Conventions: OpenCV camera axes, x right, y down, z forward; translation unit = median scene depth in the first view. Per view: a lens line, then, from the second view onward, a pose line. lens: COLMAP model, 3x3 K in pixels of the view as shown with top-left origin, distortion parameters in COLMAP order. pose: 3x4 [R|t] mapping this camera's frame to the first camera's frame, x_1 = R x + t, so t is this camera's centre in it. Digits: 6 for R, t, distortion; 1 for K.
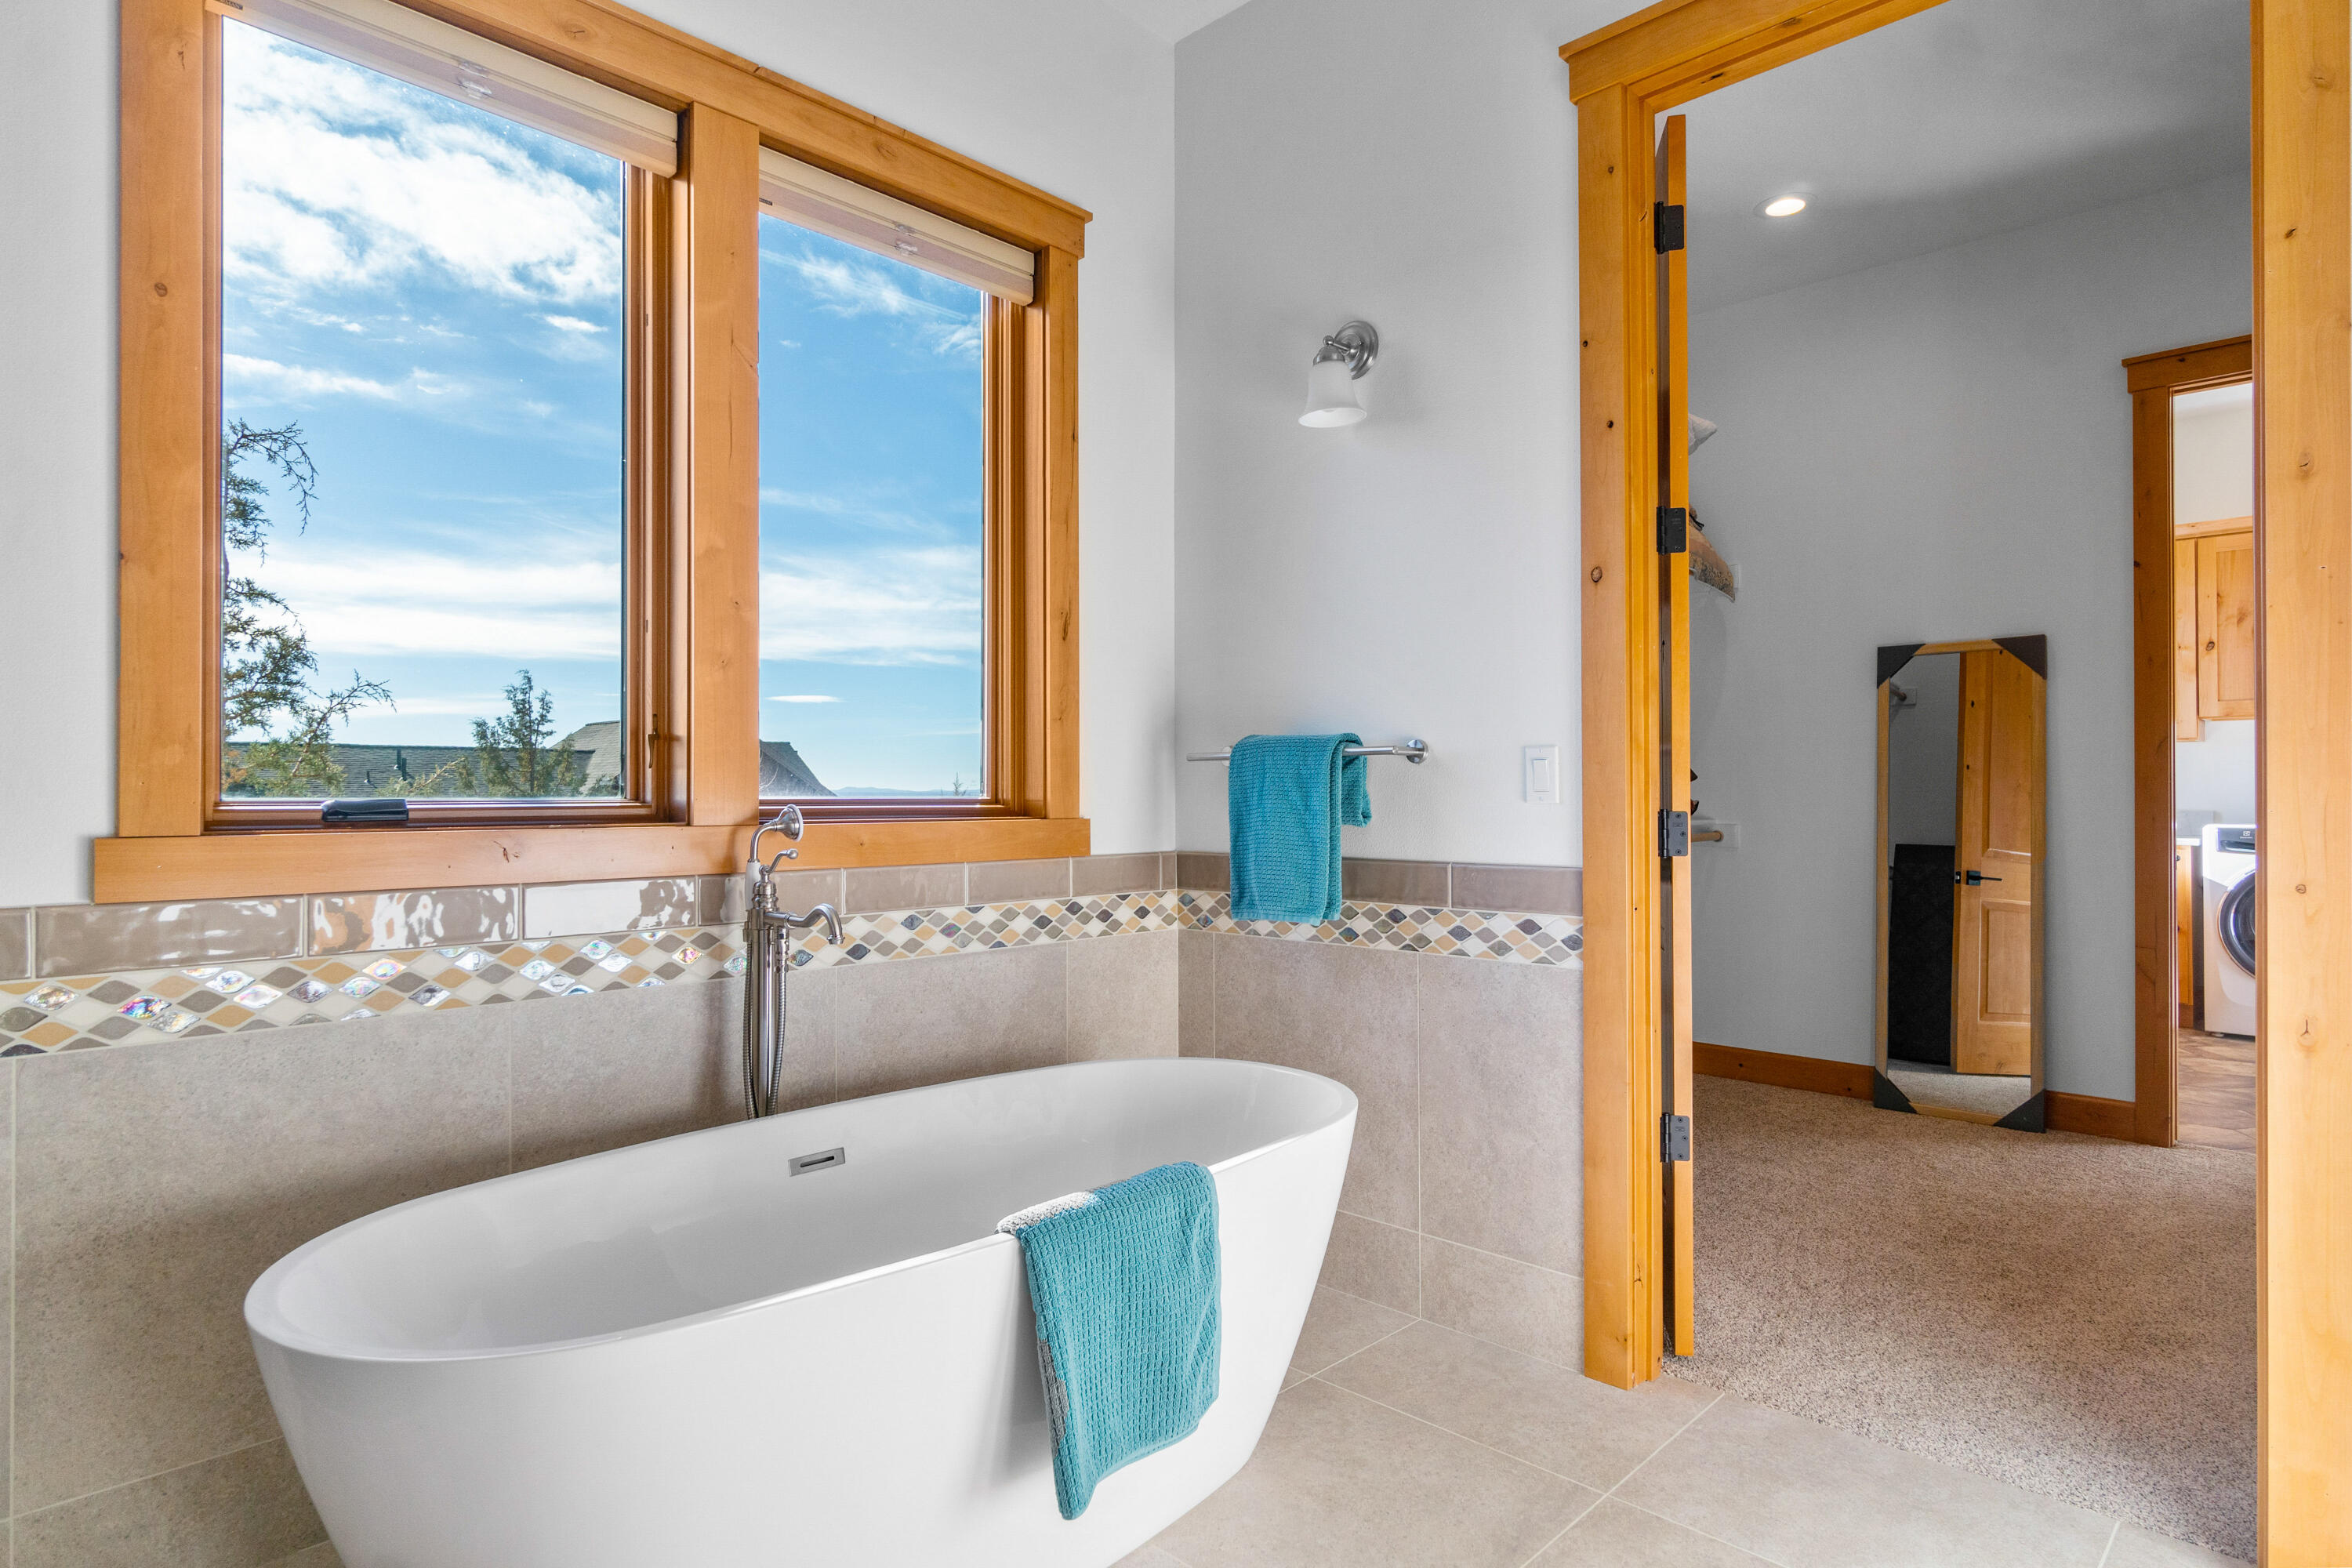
lens RADIAL K [[1230.7, 0, 1191.5], [0, 1230.7, 784.3], [0, 0, 1]] dist [-0.001508, -0.000738]
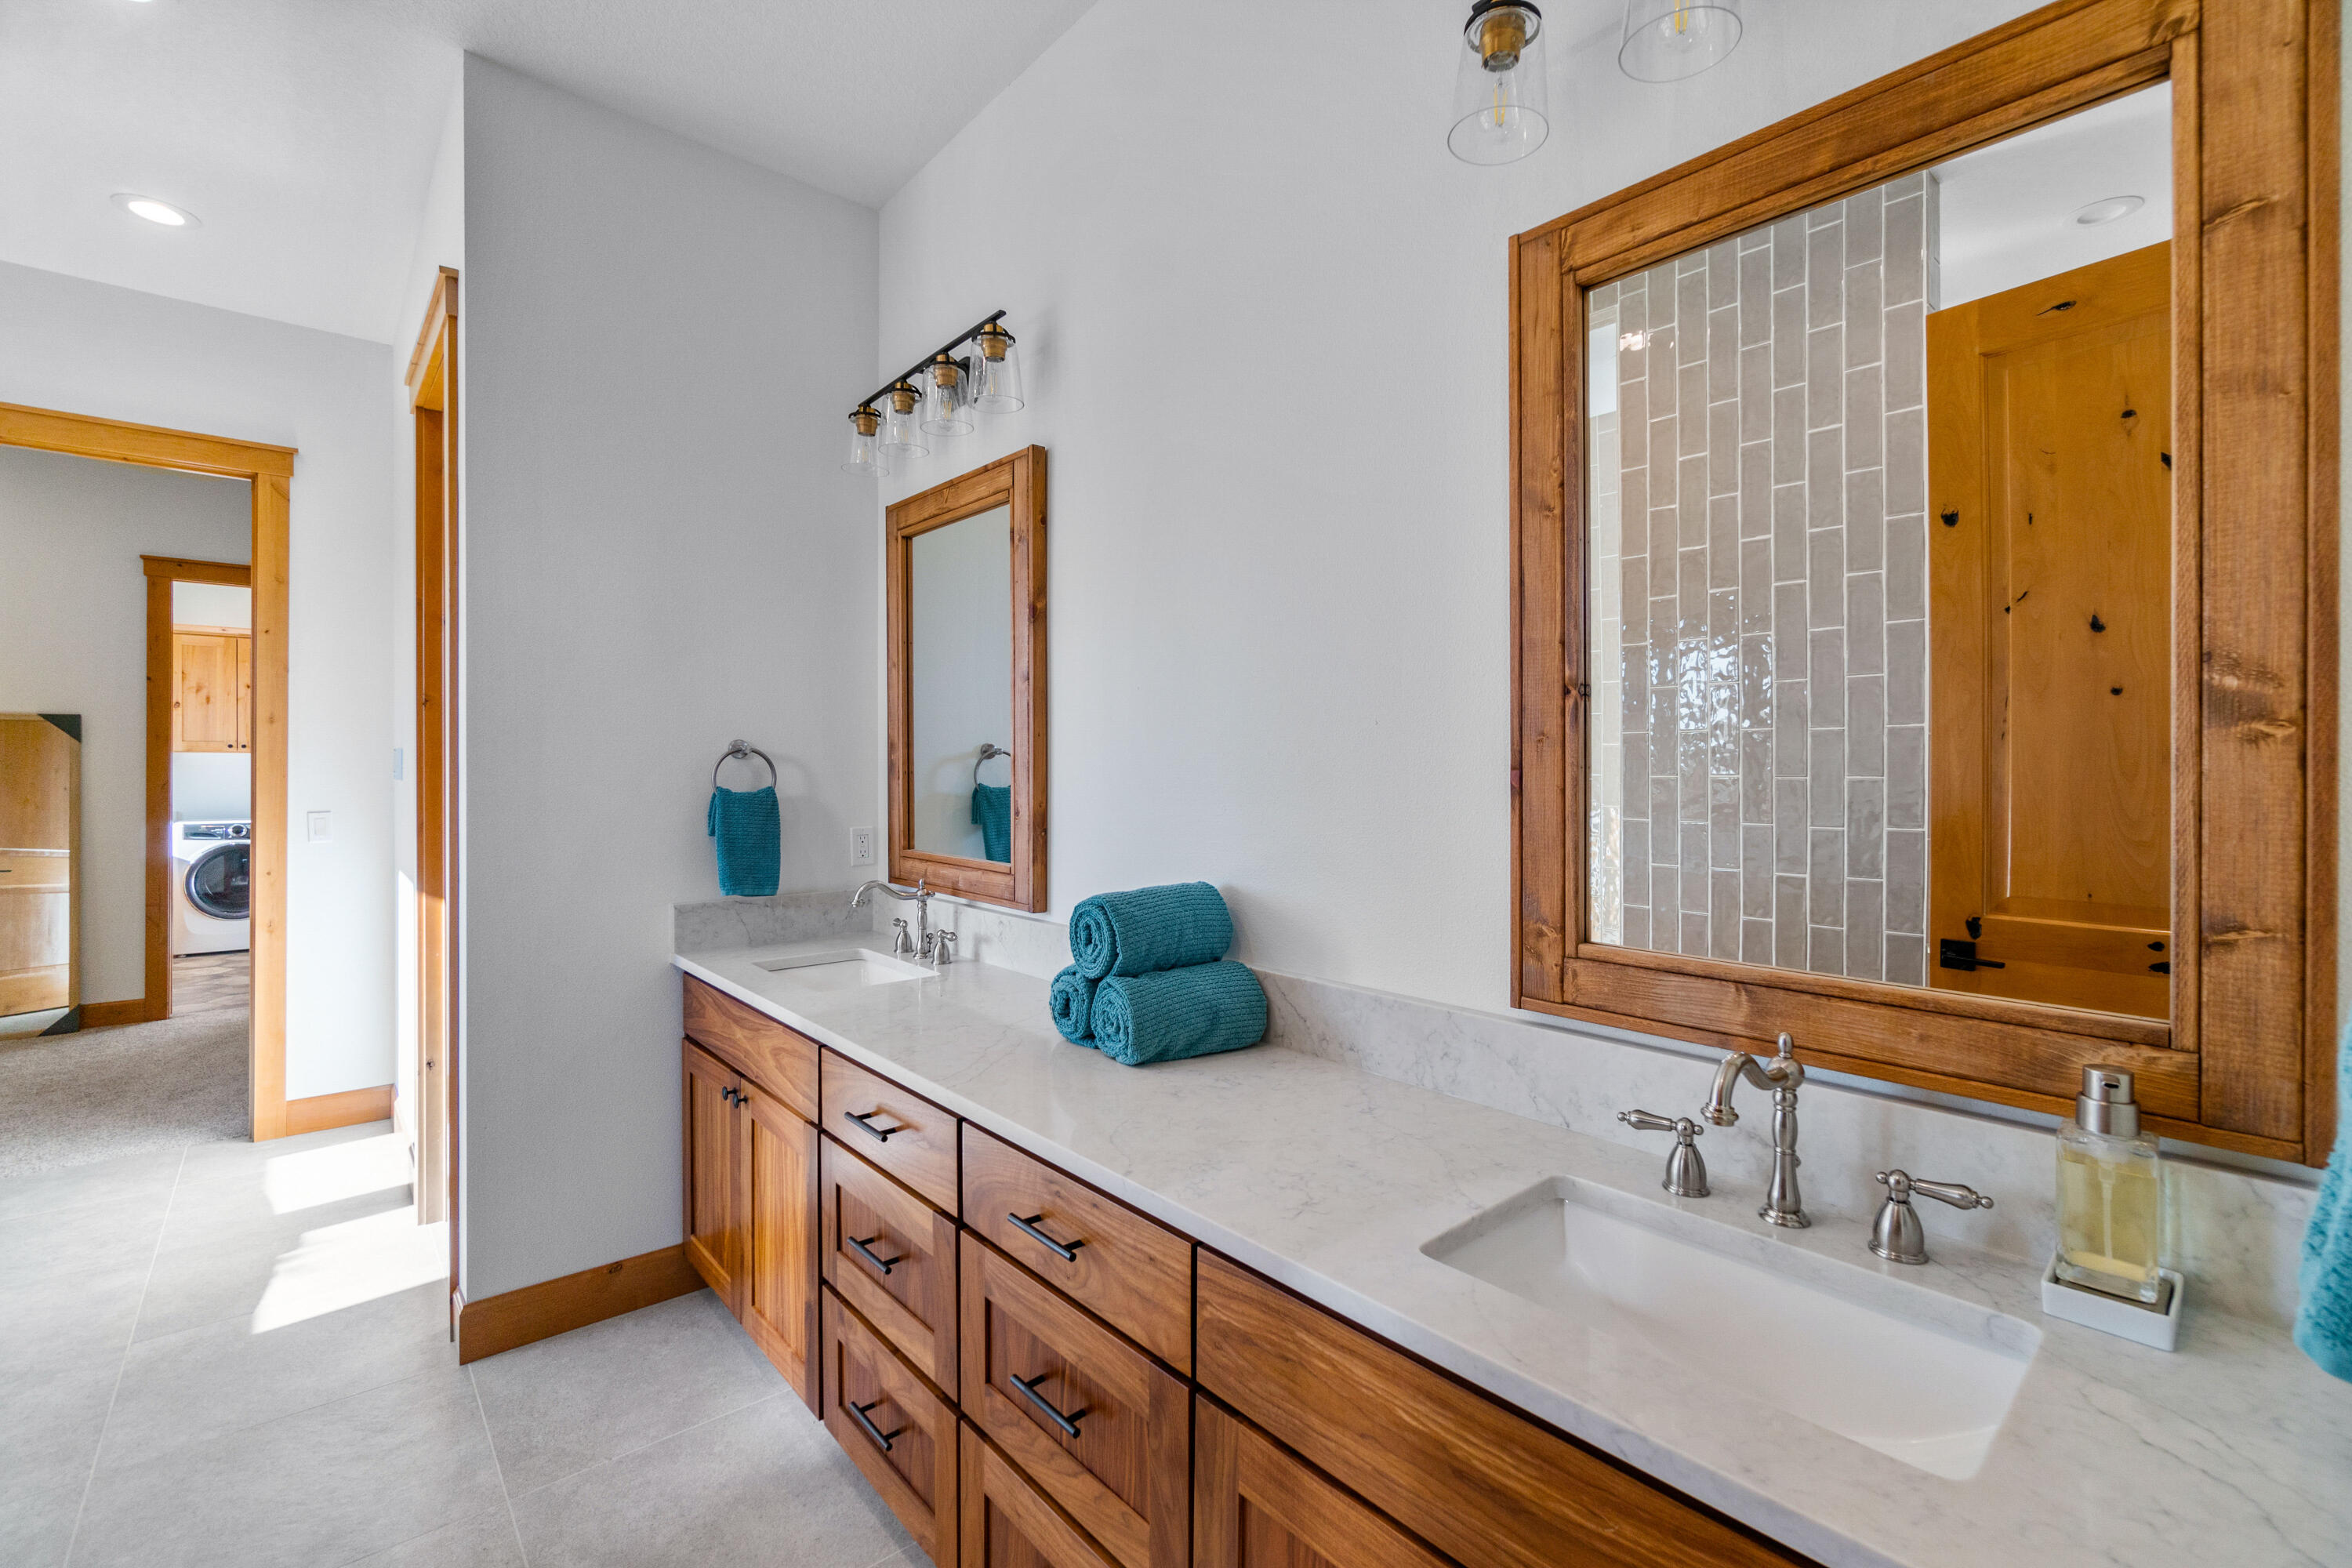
lens RADIAL K [[1006.5, 0, 1176.0], [0, 1006.5, 784.0], [0, 0, 1]] dist [0.000754, 0.000416]
pose [[0.069378, -0.008576, 0.997554, -0.497852], [-0.018384, 0.999782, 0.009874, -0.072642], [-0.997421, -0.019024, 0.069206, -0.487017]]
